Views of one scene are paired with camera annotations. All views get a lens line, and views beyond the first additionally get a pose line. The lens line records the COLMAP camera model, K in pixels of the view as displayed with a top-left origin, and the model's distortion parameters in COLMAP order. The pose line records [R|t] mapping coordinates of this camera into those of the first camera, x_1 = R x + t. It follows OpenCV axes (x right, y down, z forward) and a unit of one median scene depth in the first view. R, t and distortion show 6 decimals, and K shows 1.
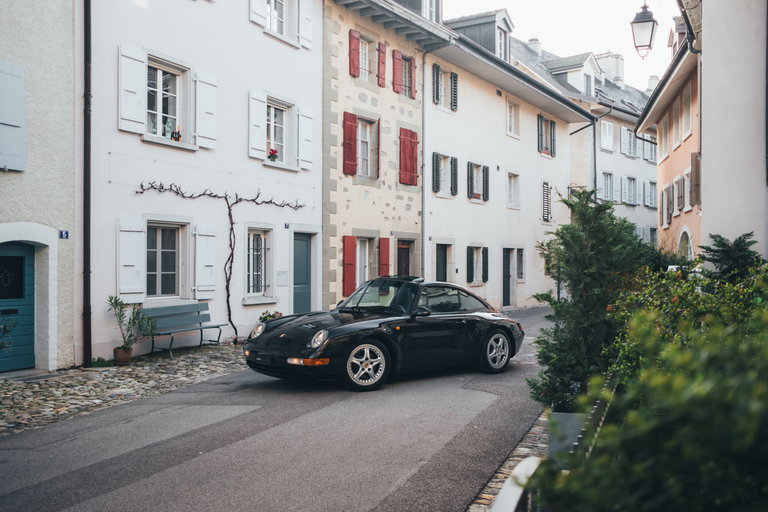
lens RADIAL K [[784.5, 0, 384.0], [0, 784.5, 256.0], [0, 0, 1]] dist [-0.060481, 0.011511]
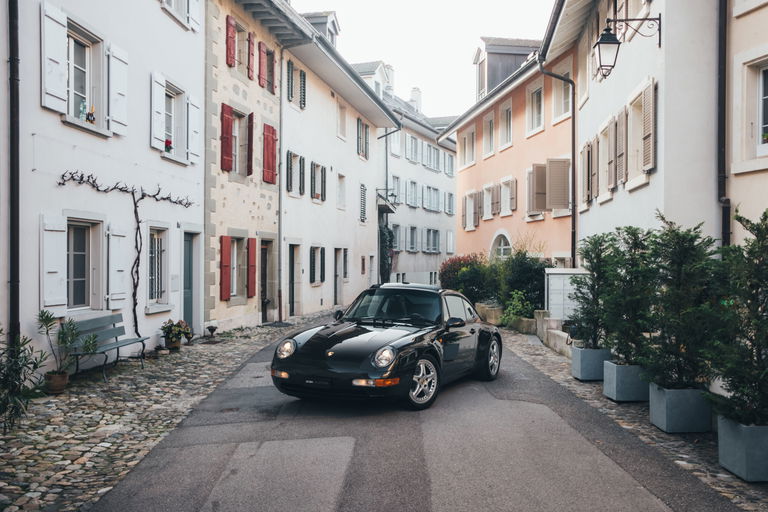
lens RADIAL K [[759.4, 0, 388.8], [0, 759.4, 256.5], [0, 0, 1]] dist [-0.074302, 0.183317]
pose [[0.930503, 0.003758, 0.366266, -0.195959], [-0.006414, 0.999961, 0.006036, -0.007815], [-0.366229, -0.007966, 0.930491, 0.085946]]
